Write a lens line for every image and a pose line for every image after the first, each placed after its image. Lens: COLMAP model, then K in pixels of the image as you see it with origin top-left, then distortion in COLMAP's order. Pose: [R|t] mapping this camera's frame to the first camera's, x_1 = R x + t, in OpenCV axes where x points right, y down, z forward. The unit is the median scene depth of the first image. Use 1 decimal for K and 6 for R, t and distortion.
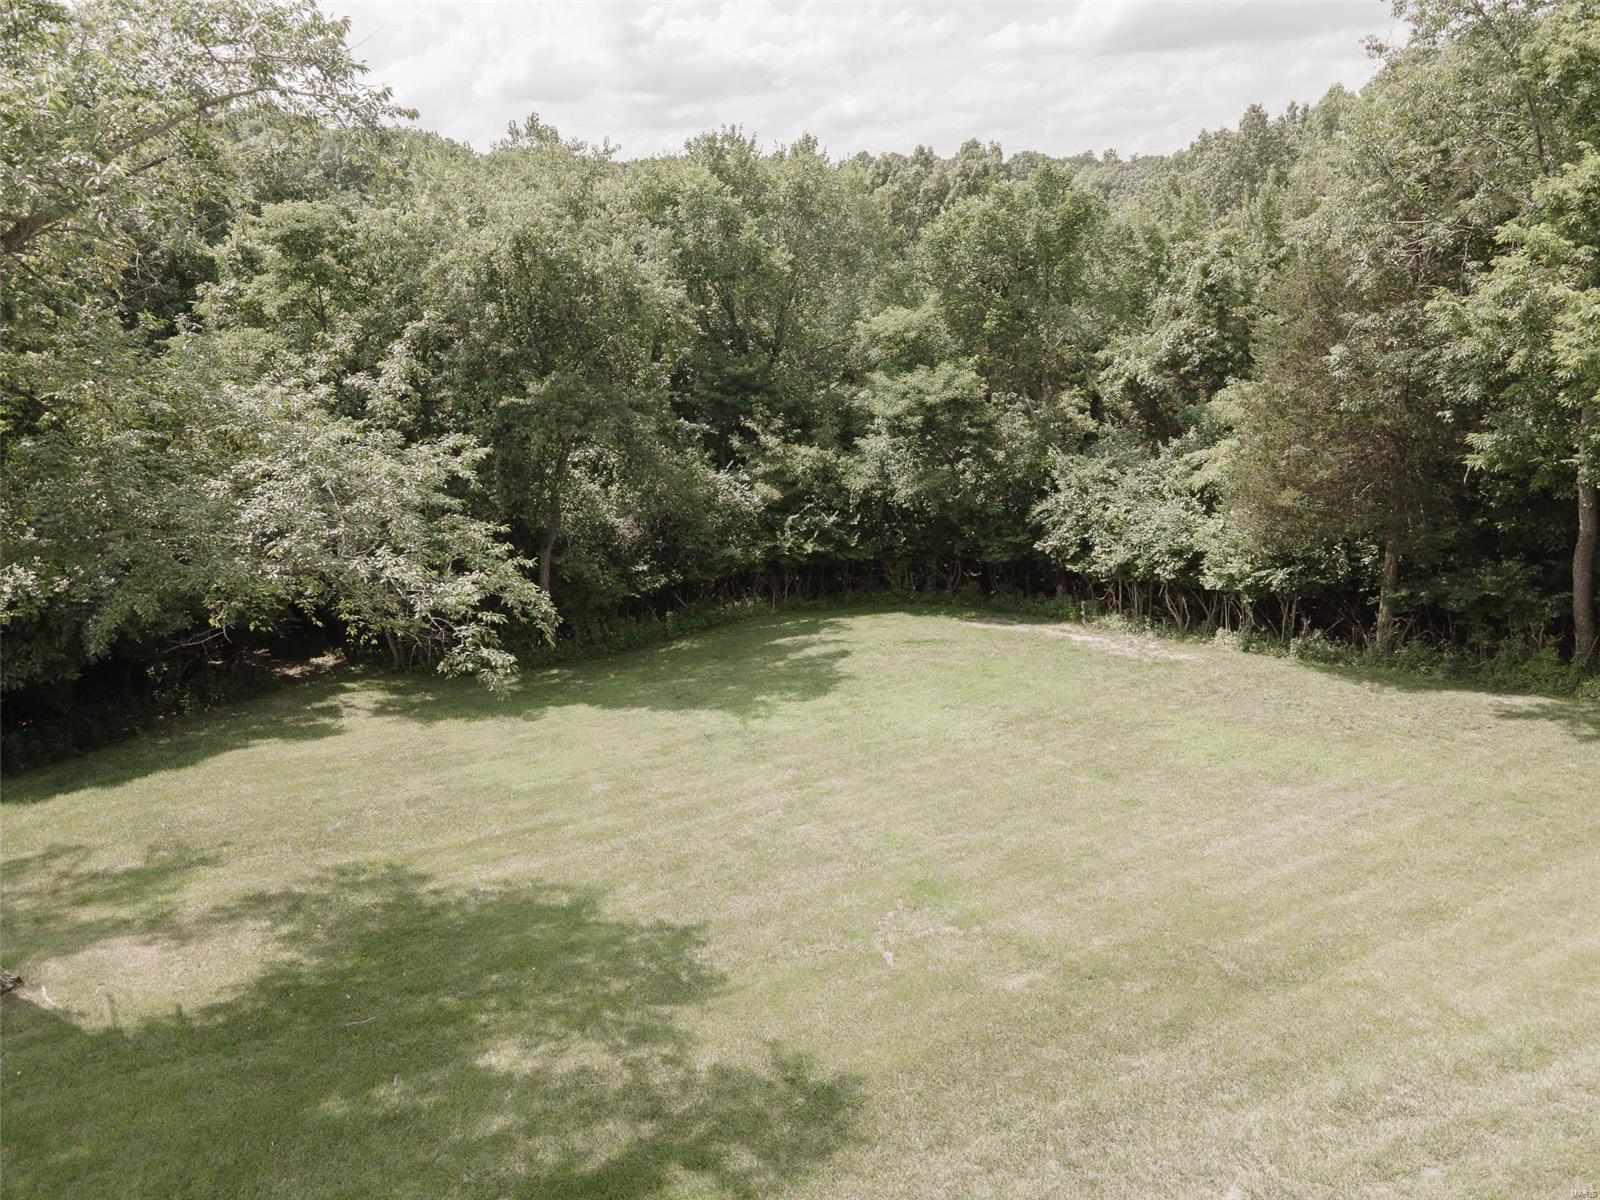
lens RADIAL K [[1143.4, 0, 800.0], [0, 1143.4, 600.0], [0, 0, 1]] dist [0.022648, 0.002535]
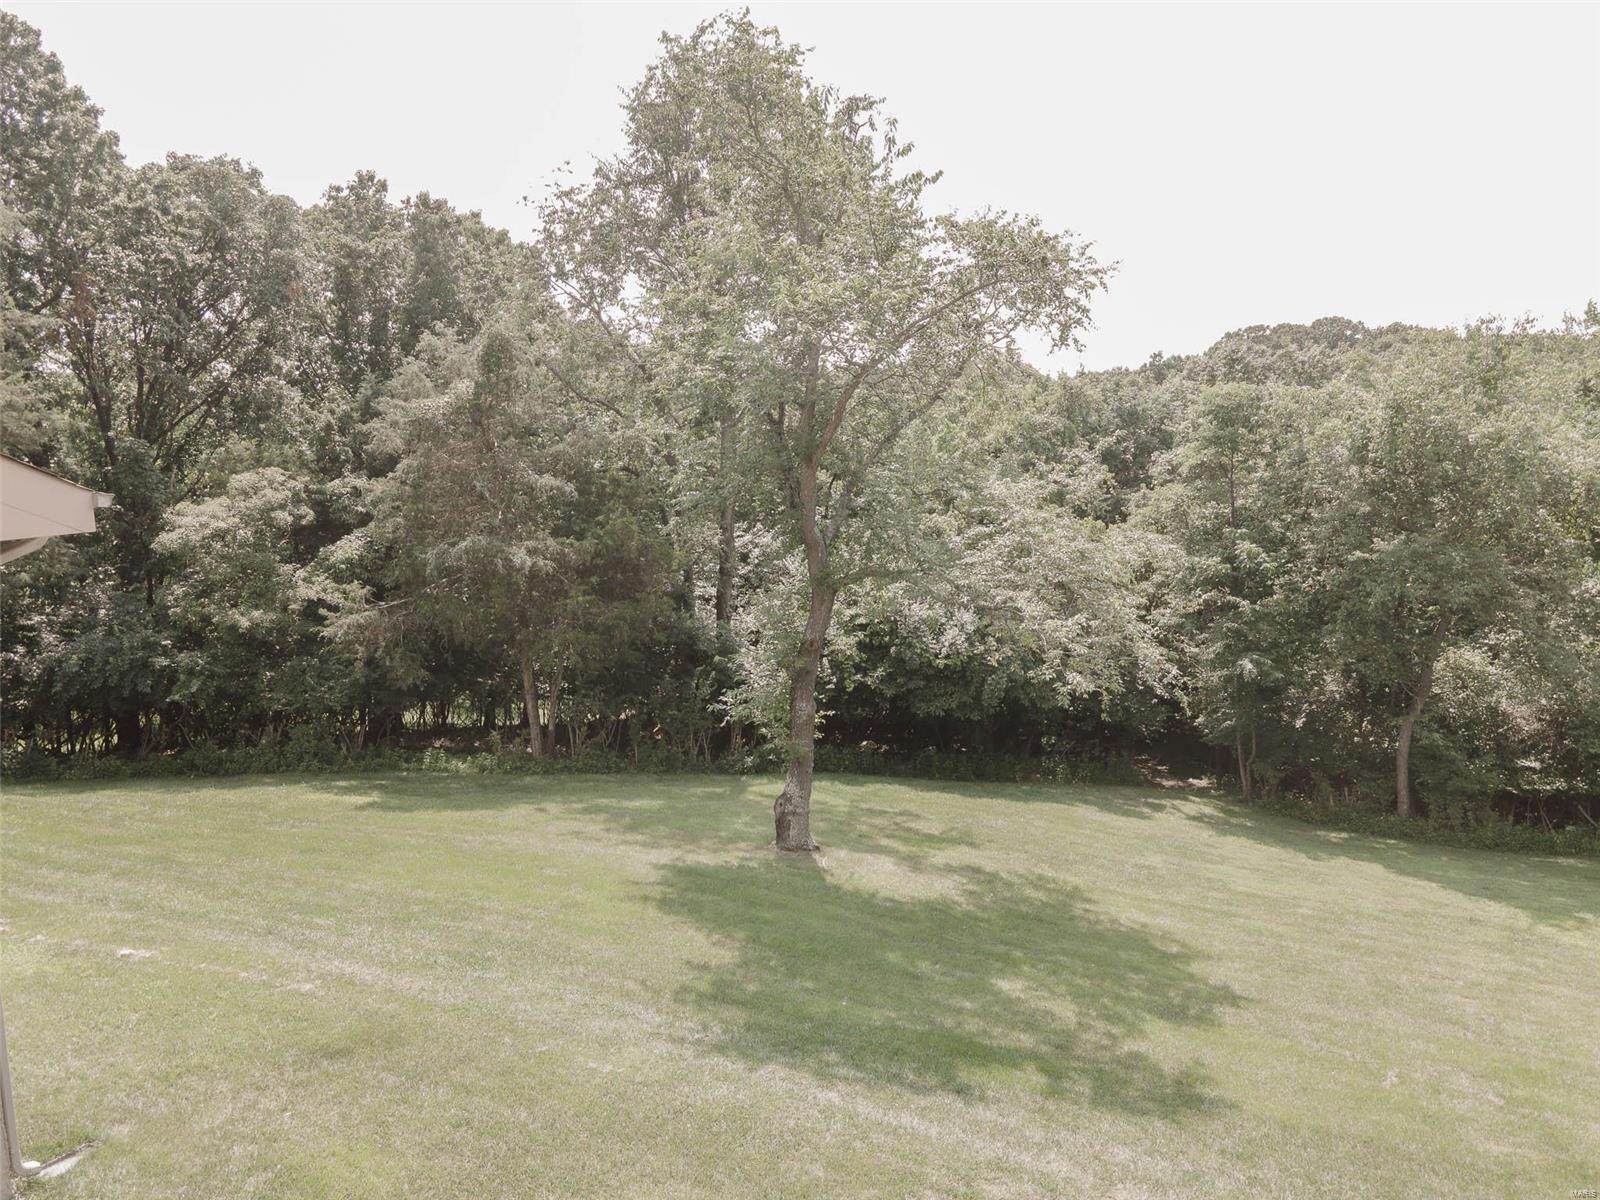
lens RADIAL K [[1143.4, 0, 800.0], [0, 1143.4, 600.0], [0, 0, 1]] dist [0.022648, 0.002535]
pose [[0.619248, 0.115260, -0.776690, 0.245152], [-0.248236, 0.967171, -0.054390, 0.049043], [0.744924, 0.226484, 0.627530, -0.034490]]
